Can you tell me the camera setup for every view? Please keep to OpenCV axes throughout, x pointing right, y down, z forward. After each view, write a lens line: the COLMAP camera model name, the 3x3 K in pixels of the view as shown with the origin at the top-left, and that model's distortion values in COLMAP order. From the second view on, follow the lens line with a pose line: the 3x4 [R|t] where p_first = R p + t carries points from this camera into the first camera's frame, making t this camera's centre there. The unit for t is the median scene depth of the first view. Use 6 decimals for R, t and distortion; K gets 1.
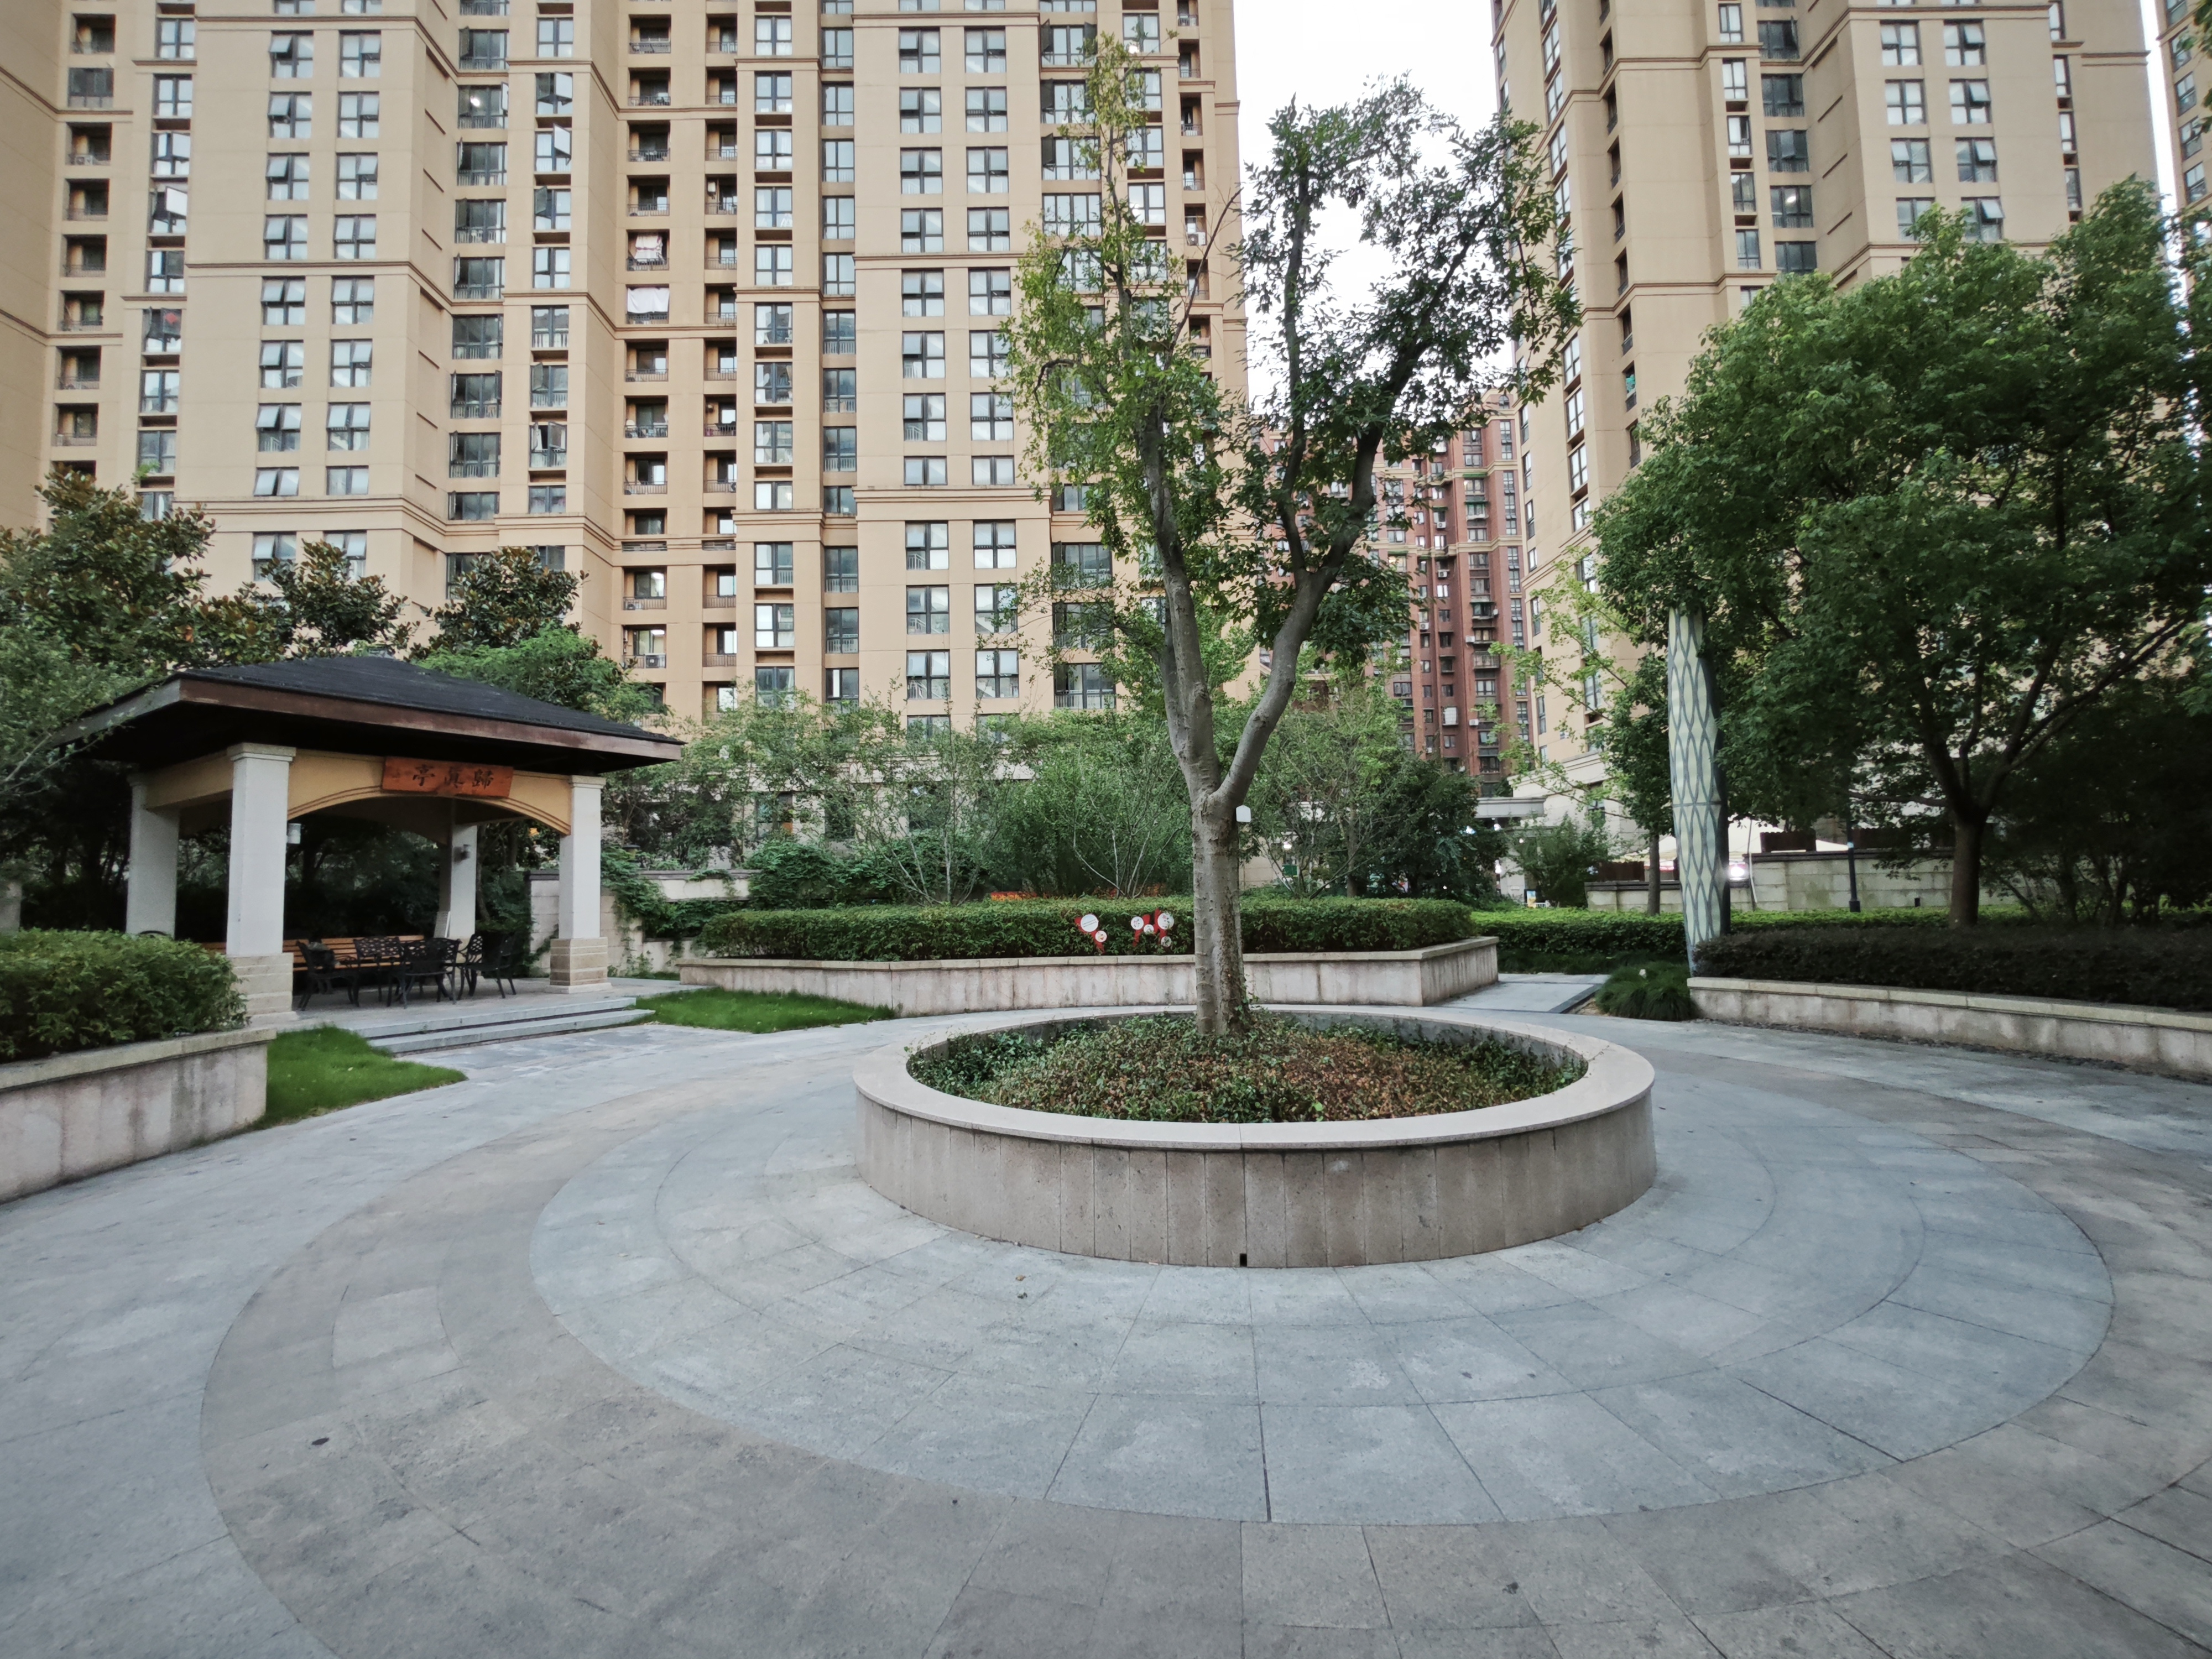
lens RADIAL K [[958.5, 0, 1108.3], [0, 958.5, 830.8], [0, 0, 1]] dist [-0.006230, 0.002769]
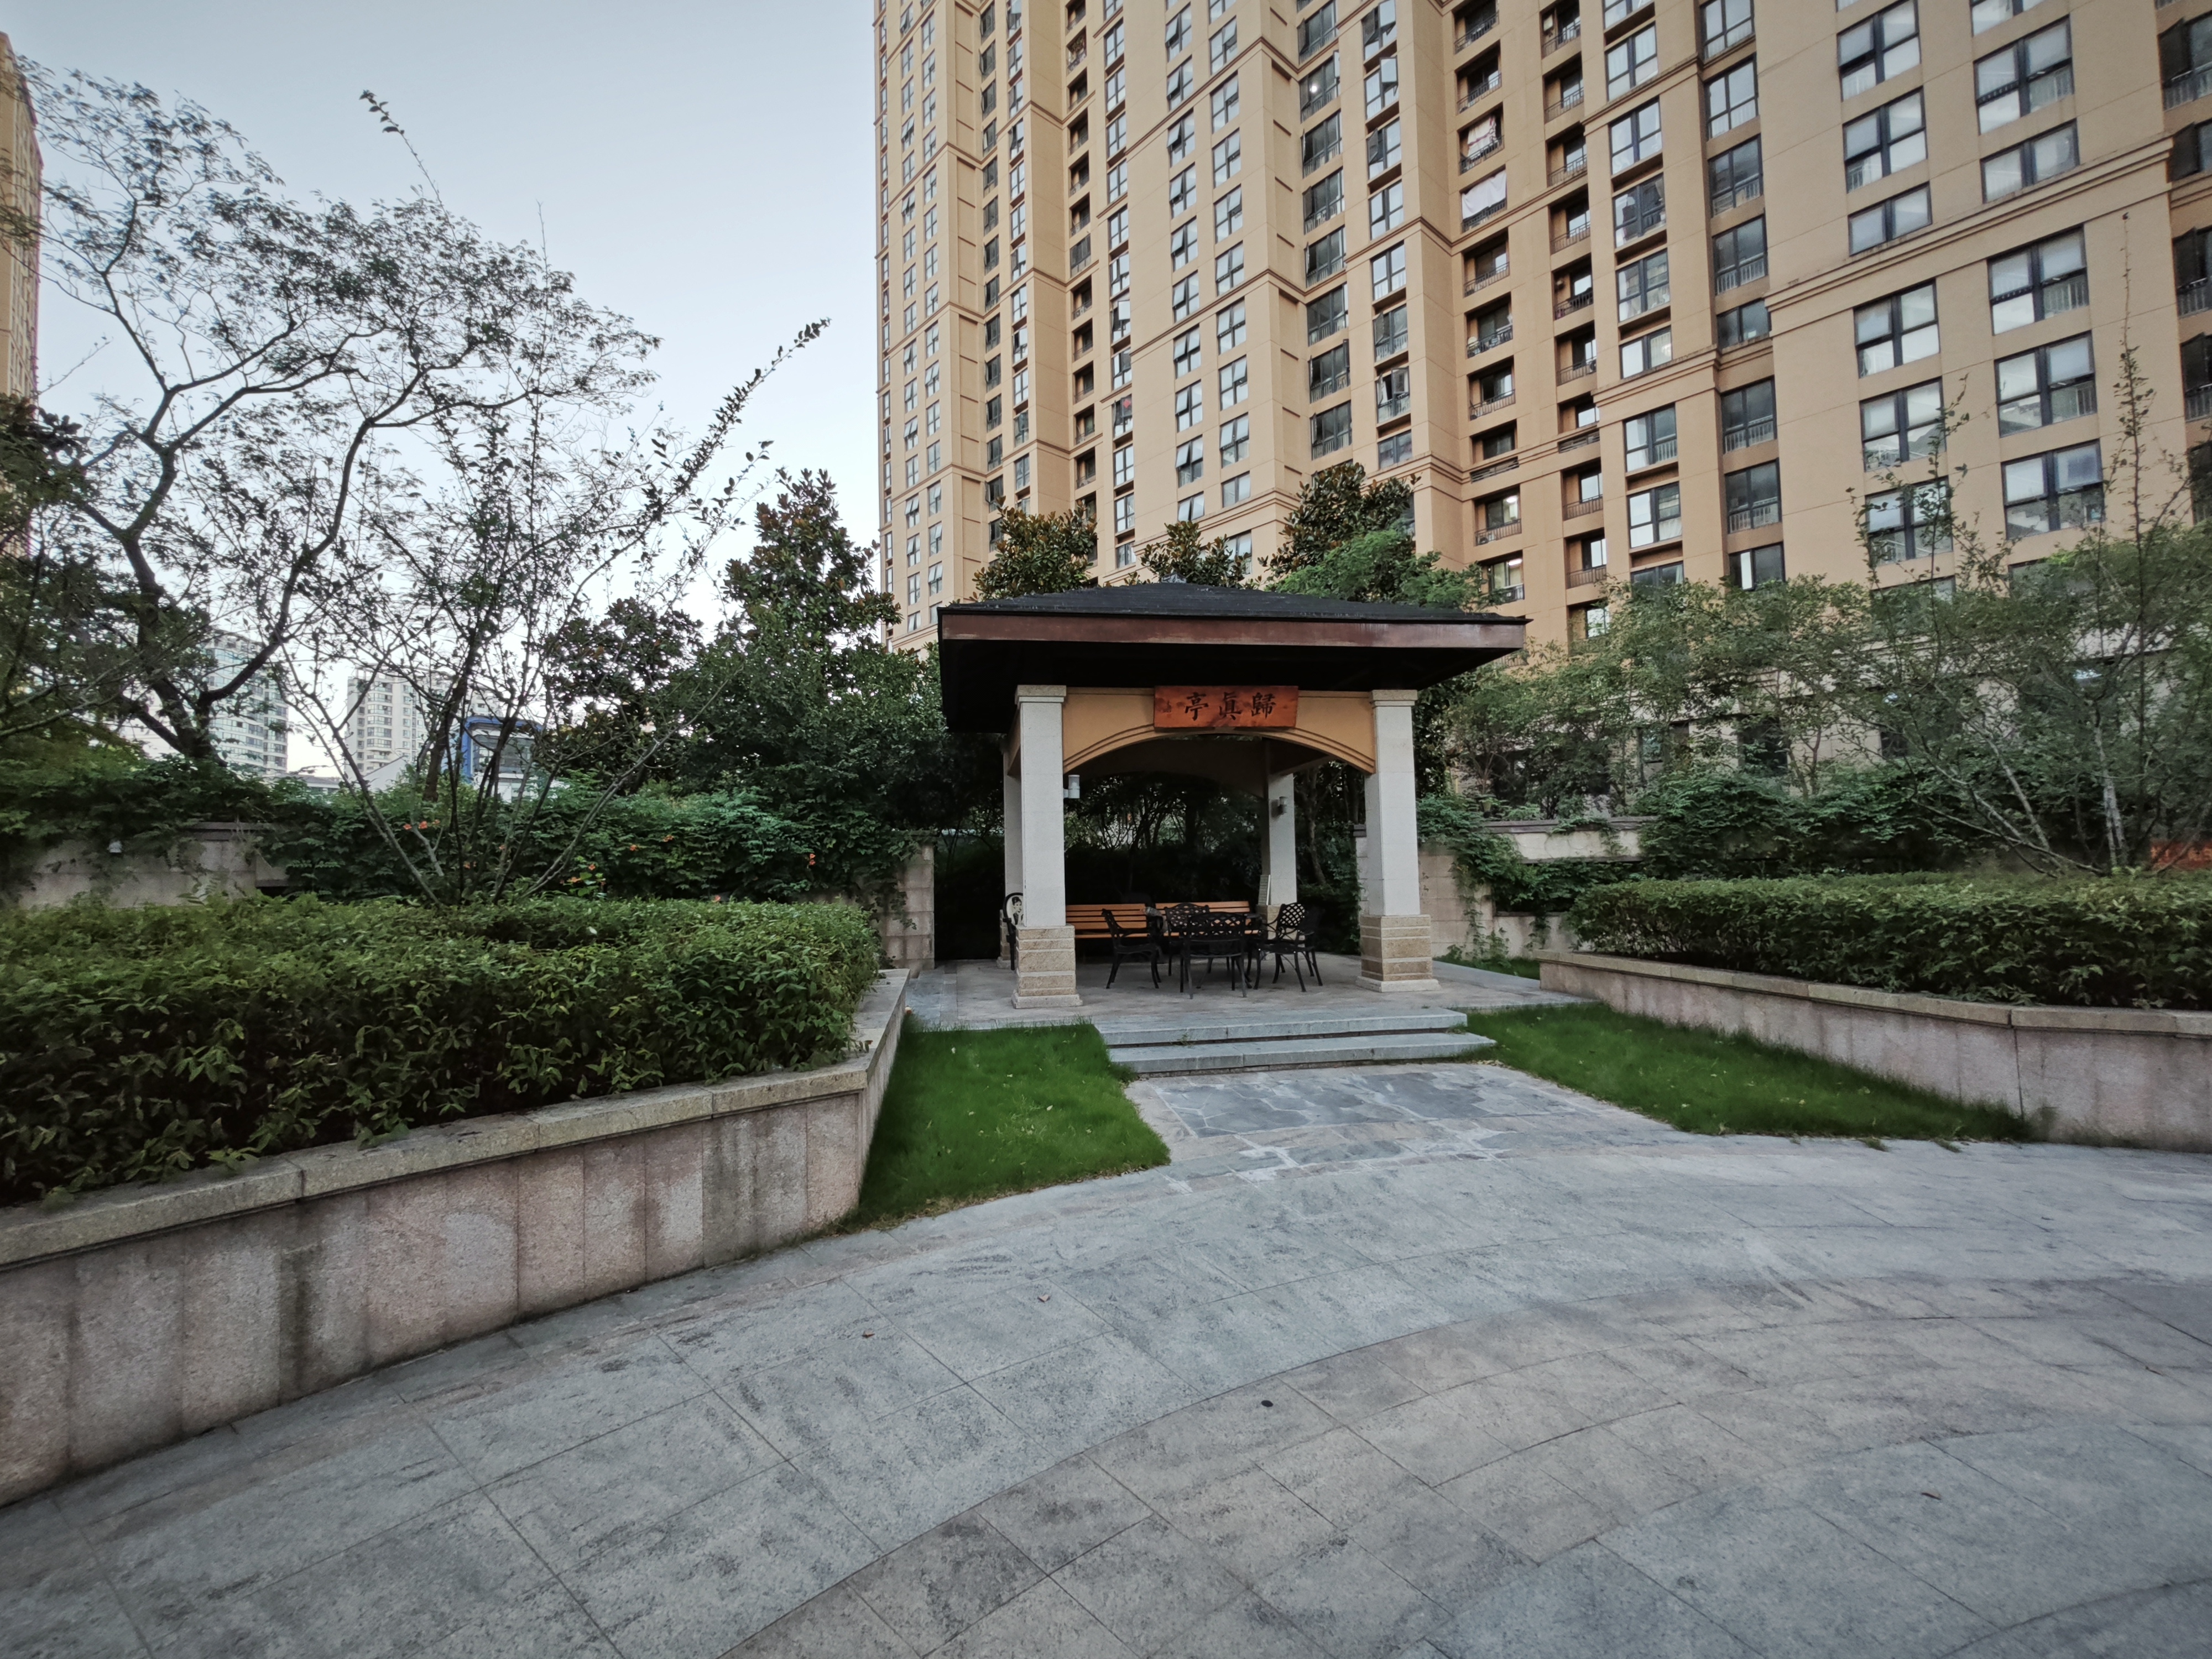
lens RADIAL K [[958.5, 0, 1096.9], [0, 958.5, 833.6], [0, 0, 1]] dist [-0.006230, 0.002769]
pose [[0.645193, -0.022536, -0.763688, -0.045860], [0.058647, 0.998077, 0.020094, 0.007268], [0.761766, -0.057752, 0.645273, 0.116050]]
